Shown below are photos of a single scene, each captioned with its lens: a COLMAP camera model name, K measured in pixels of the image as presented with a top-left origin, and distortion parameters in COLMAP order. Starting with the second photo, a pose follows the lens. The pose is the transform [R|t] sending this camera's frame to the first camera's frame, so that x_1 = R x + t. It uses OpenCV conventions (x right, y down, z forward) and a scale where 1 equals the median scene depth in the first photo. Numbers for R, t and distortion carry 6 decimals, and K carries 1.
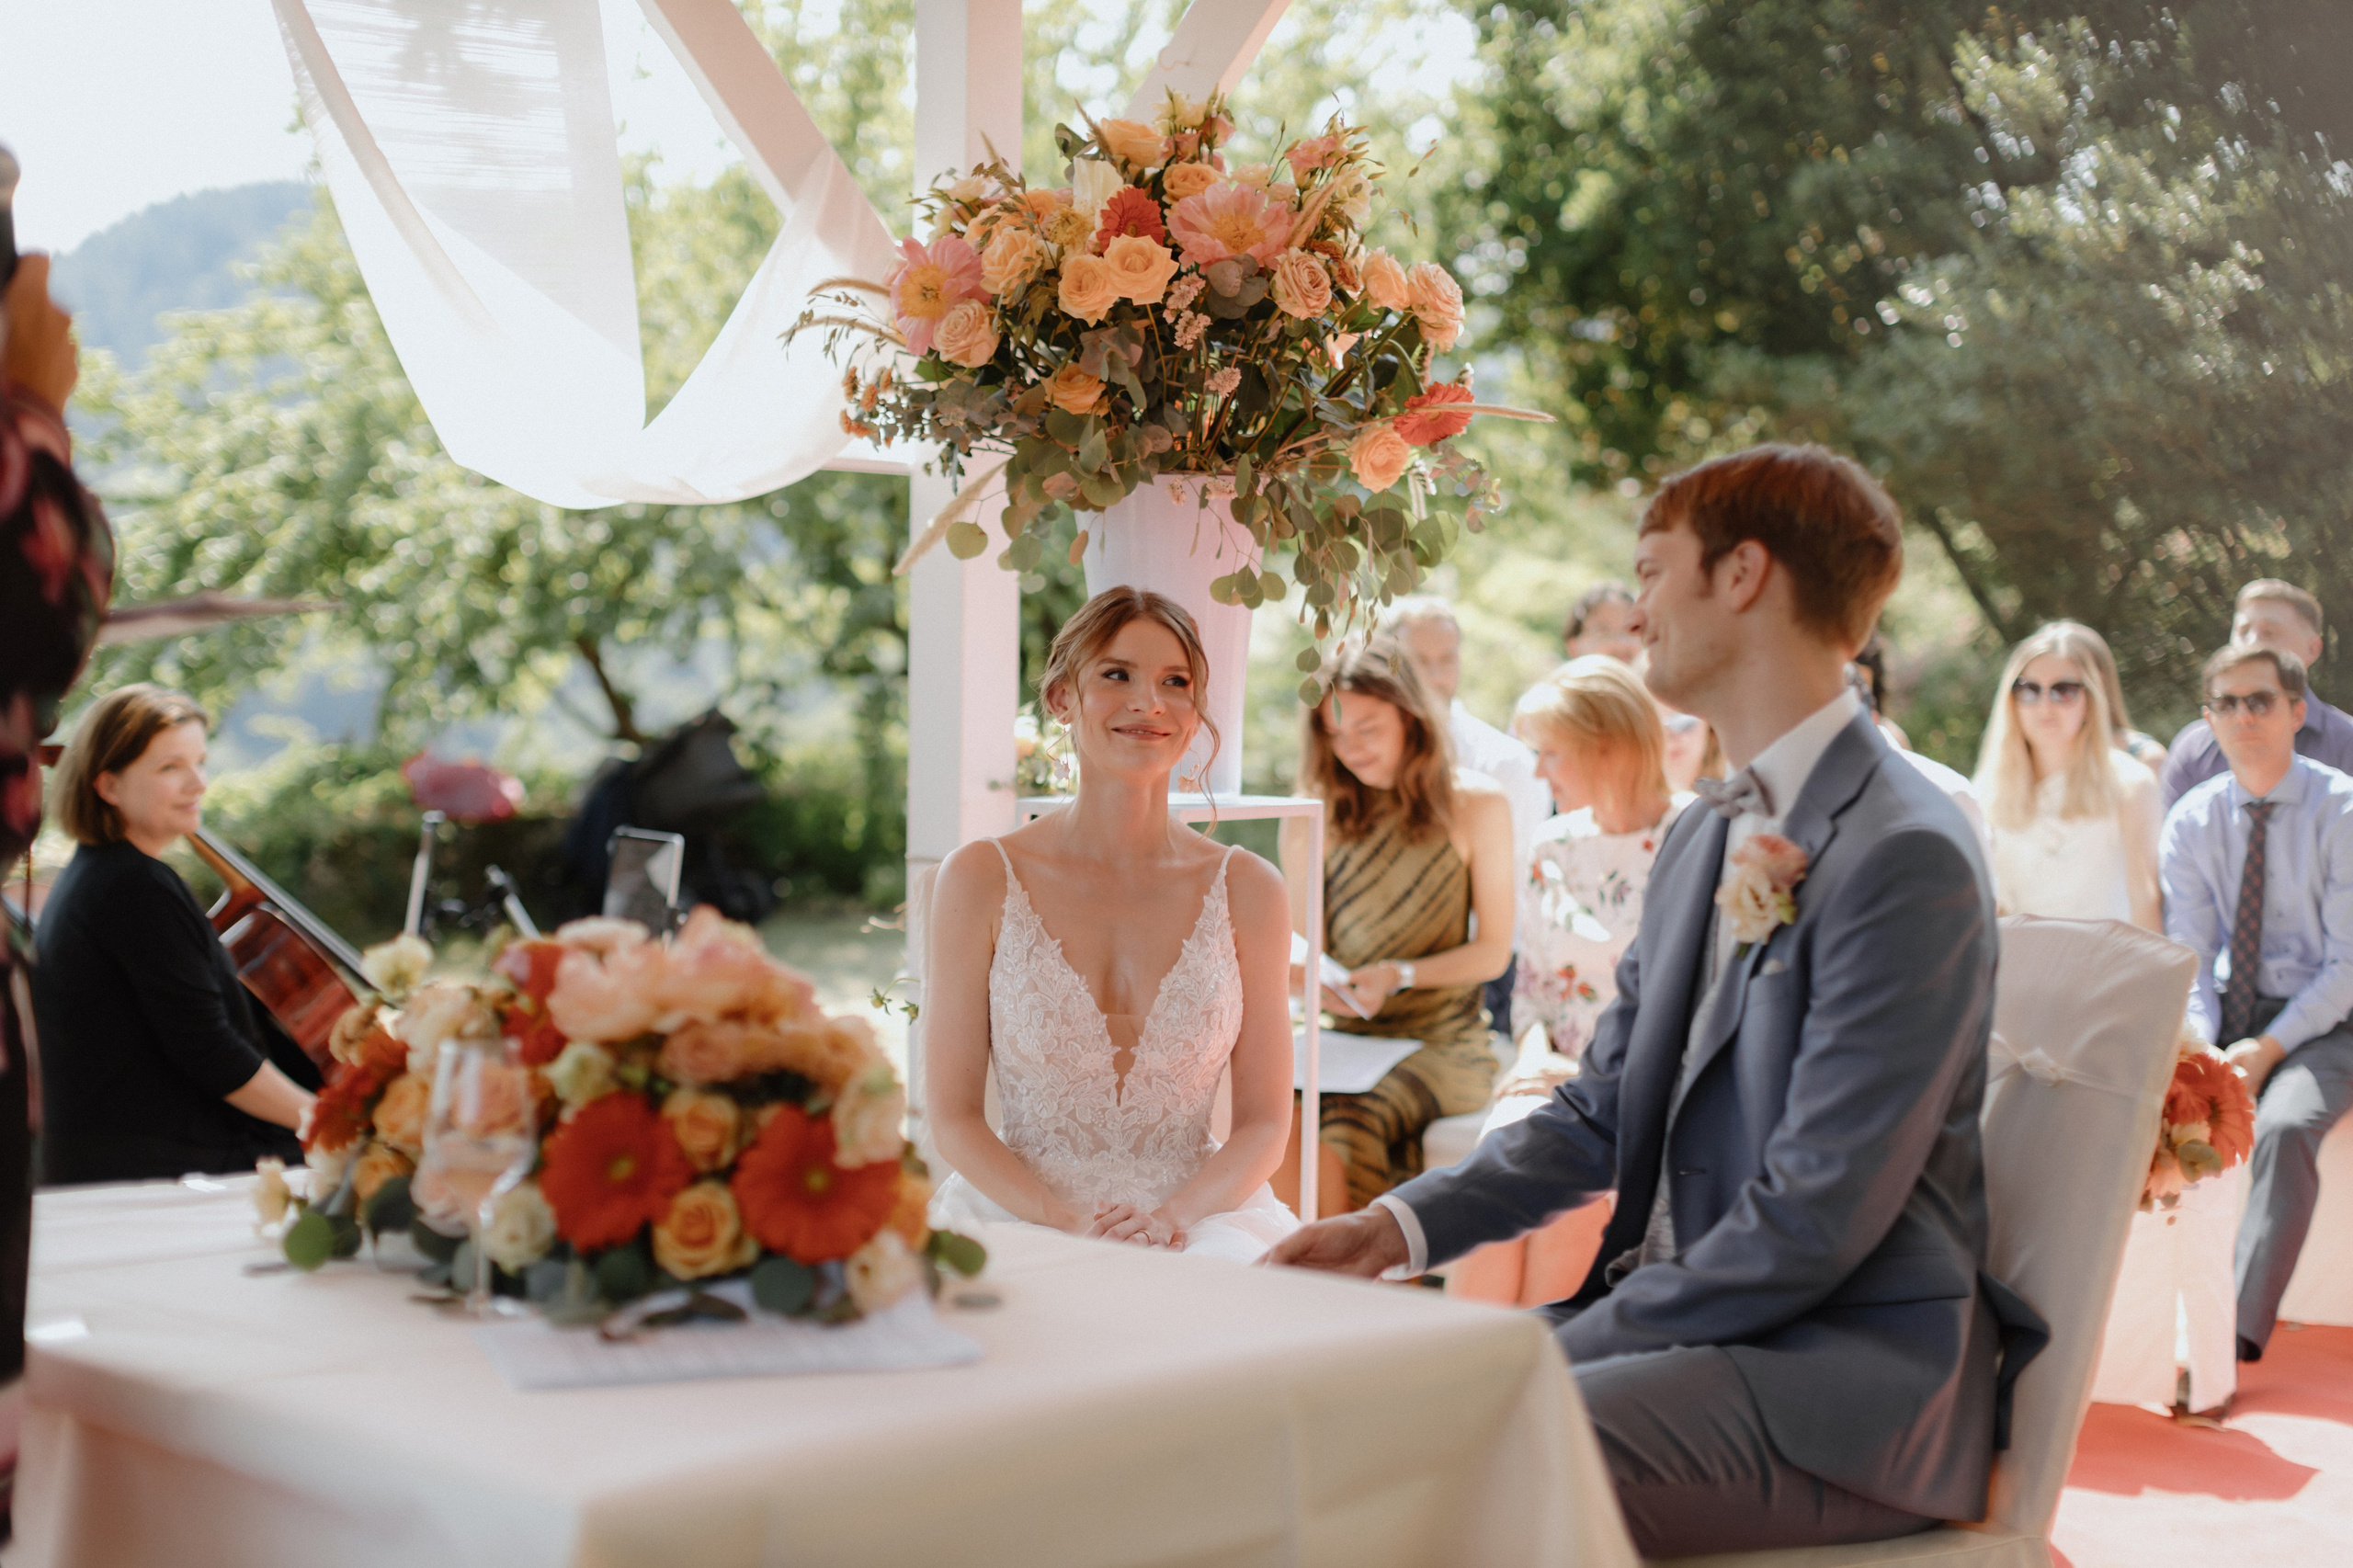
lens RADIAL K [[3337.1, 0, 1234.6], [0, 3337.1, 858.0], [0, 0, 1]] dist [-0.032959, 0.000000]
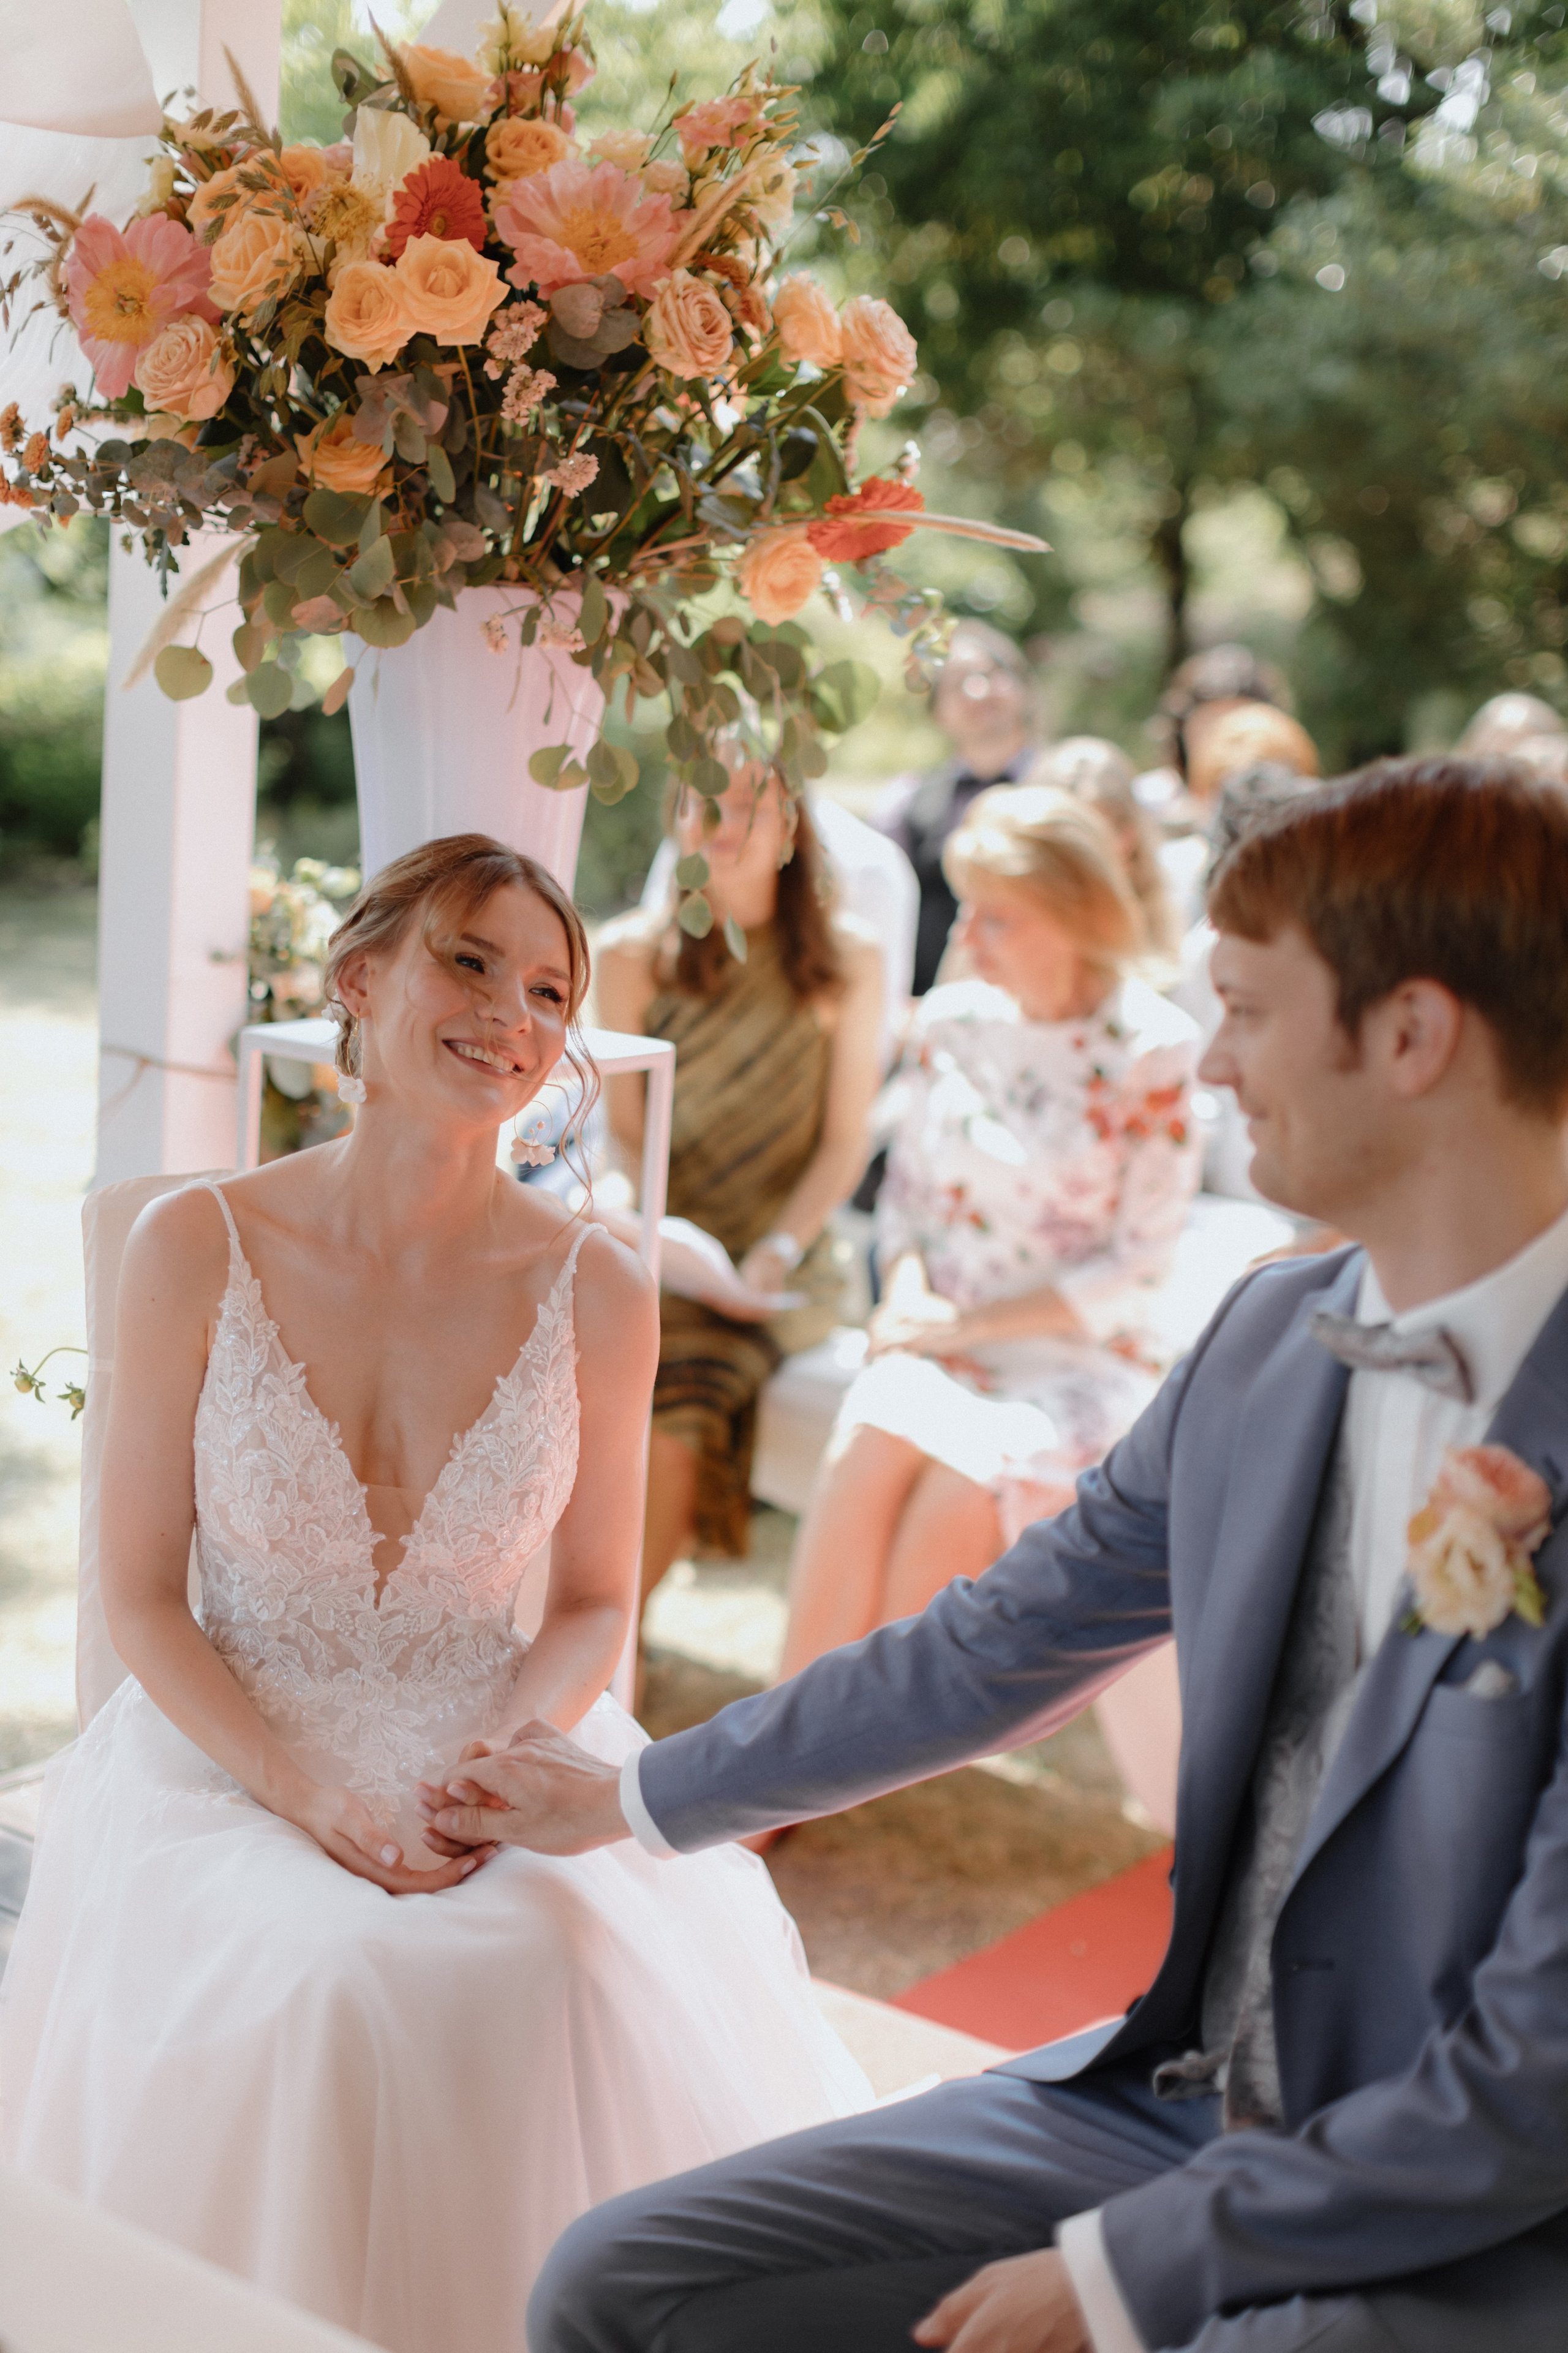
lens RADIAL K [[3336.9, 0, 755.6], [0, 3336.9, 1283.4], [0, 0, 1]] dist [-0.032959, 0.000000]
pose [[0.995426, 0.037988, 0.087662, -0.017964], [-0.051500, 0.986185, 0.157437, -0.087357], [-0.080470, -0.161231, 0.983631, 0.305401]]
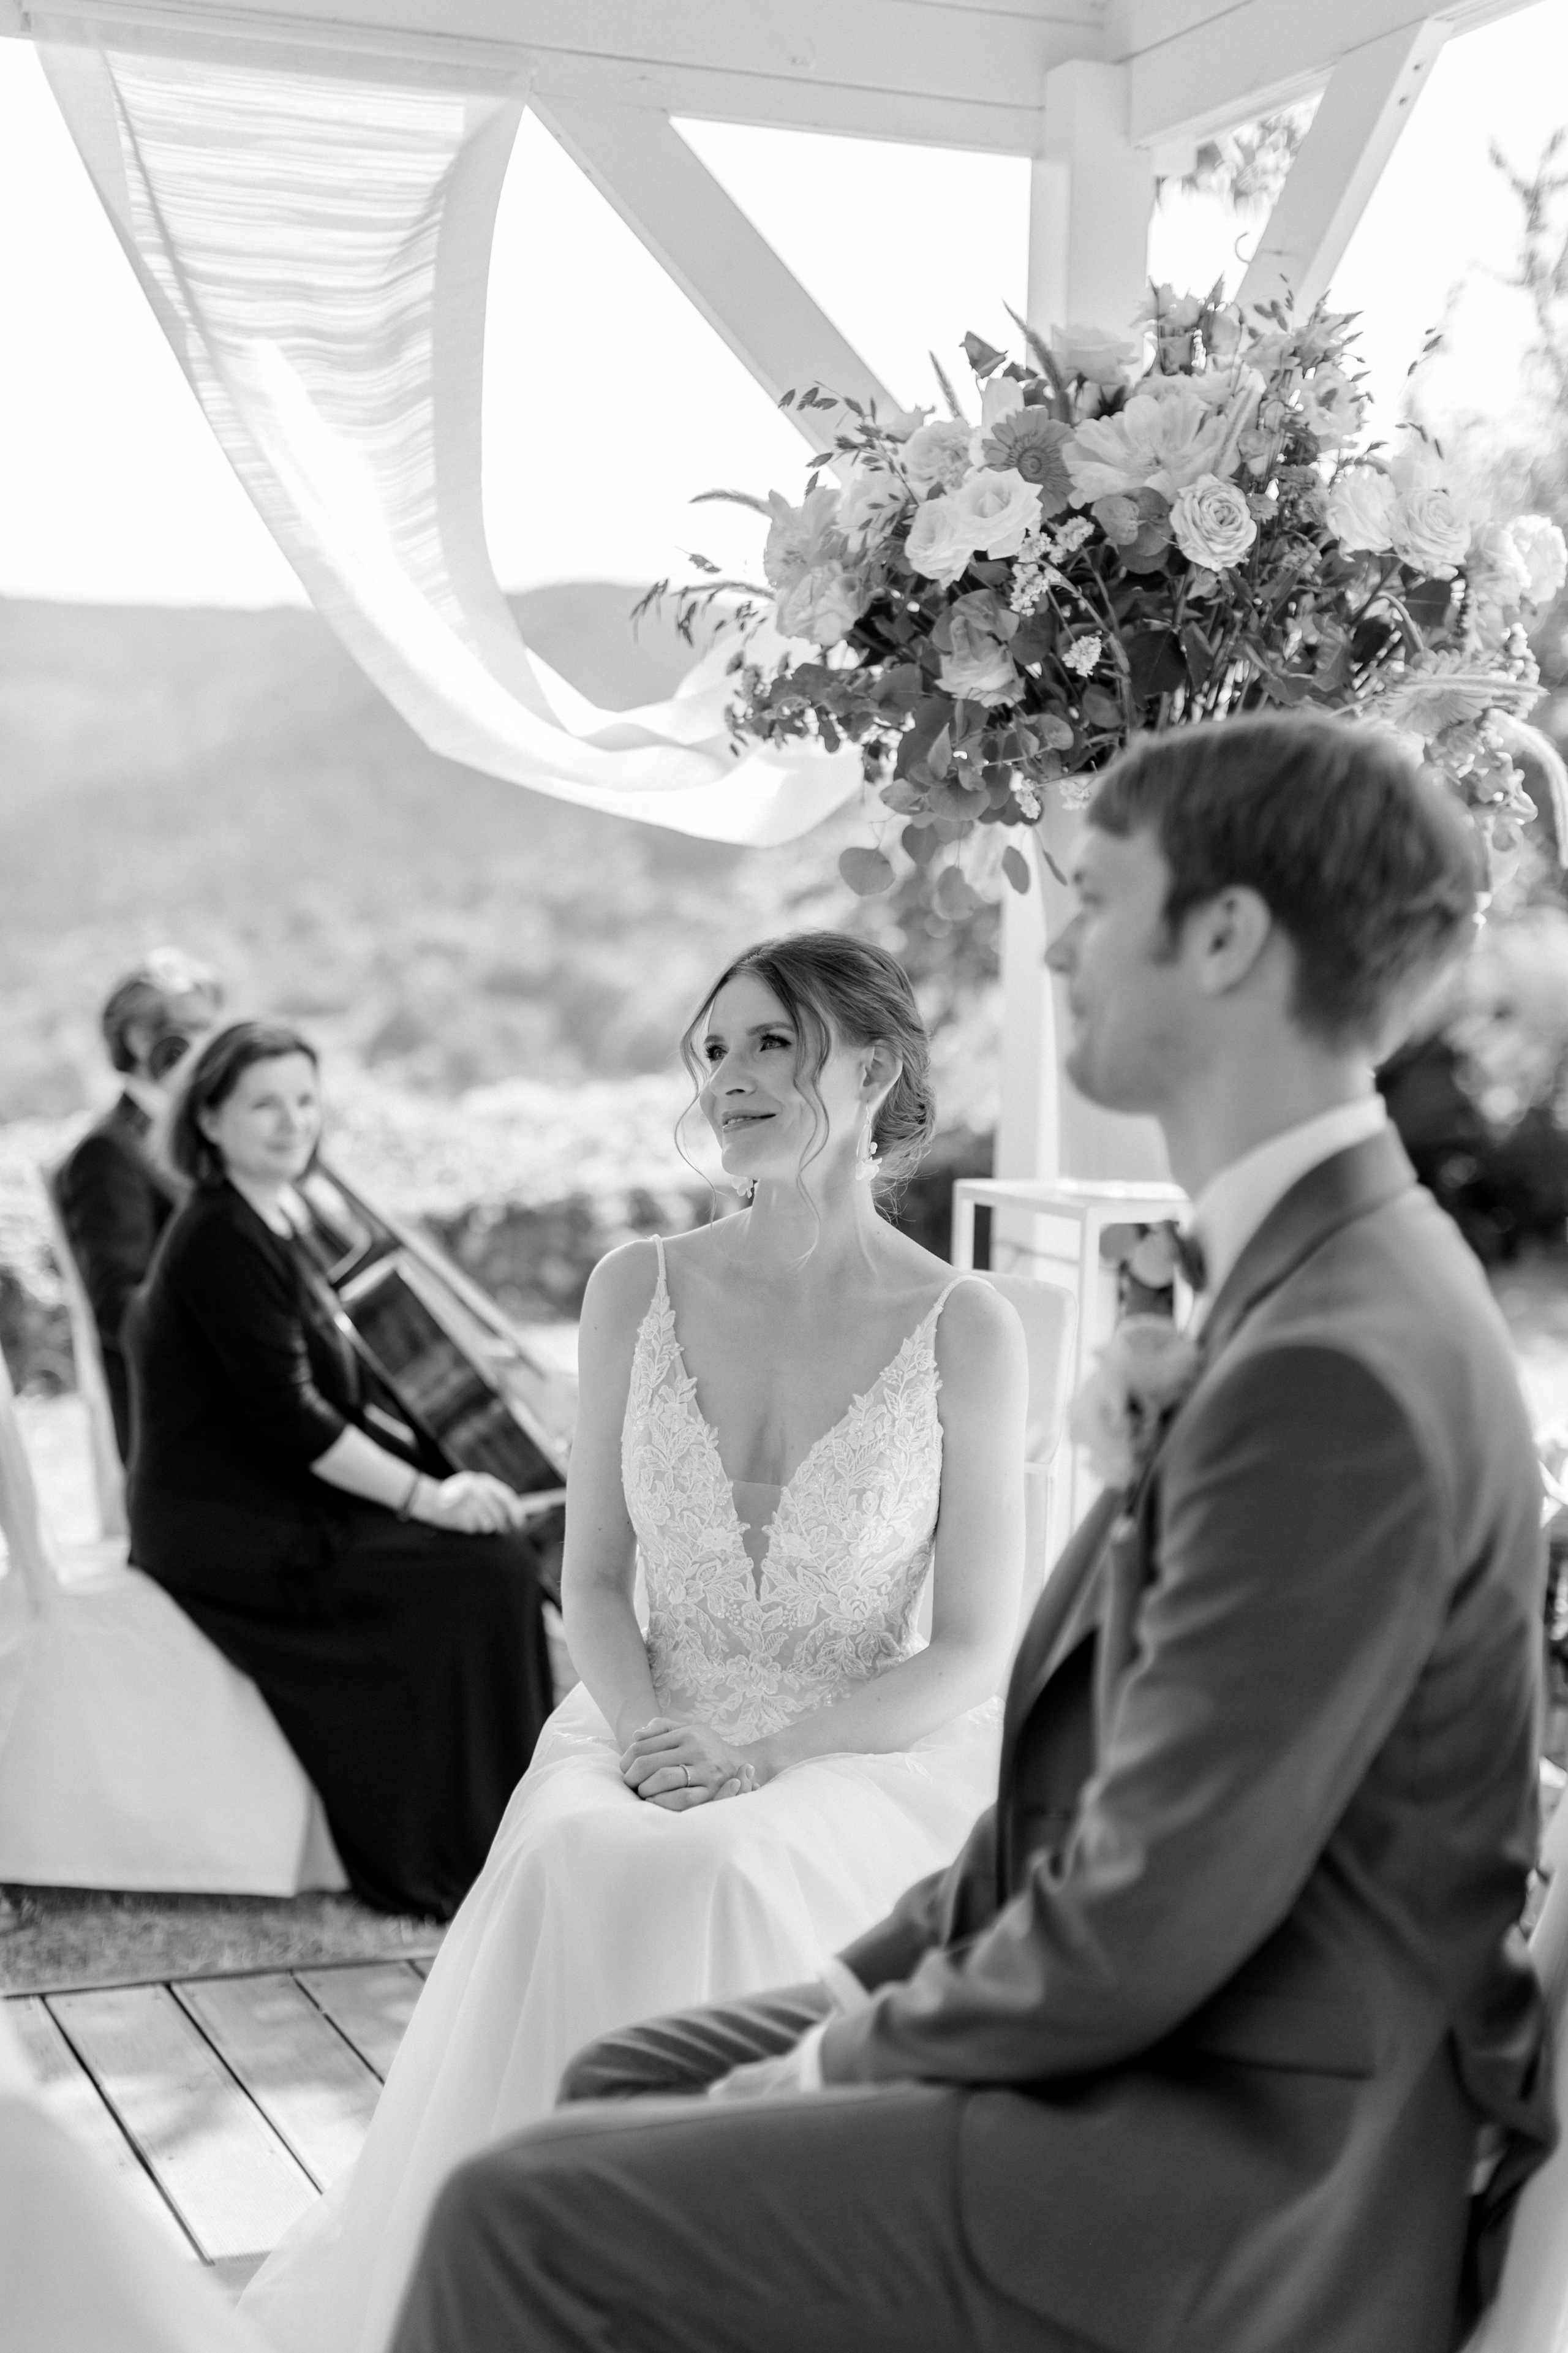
lens RADIAL K [[3336.9, 0, 781.7], [0, 3336.9, 1252.2], [0, 0, 1]] dist [-0.032959, 0.000000]
pose [[0.899513, 0.048025, -0.434247, 0.265455], [-0.037234, 0.998751, 0.033327, -0.028058], [0.435305, -0.013810, 0.900177, 0.270086]]
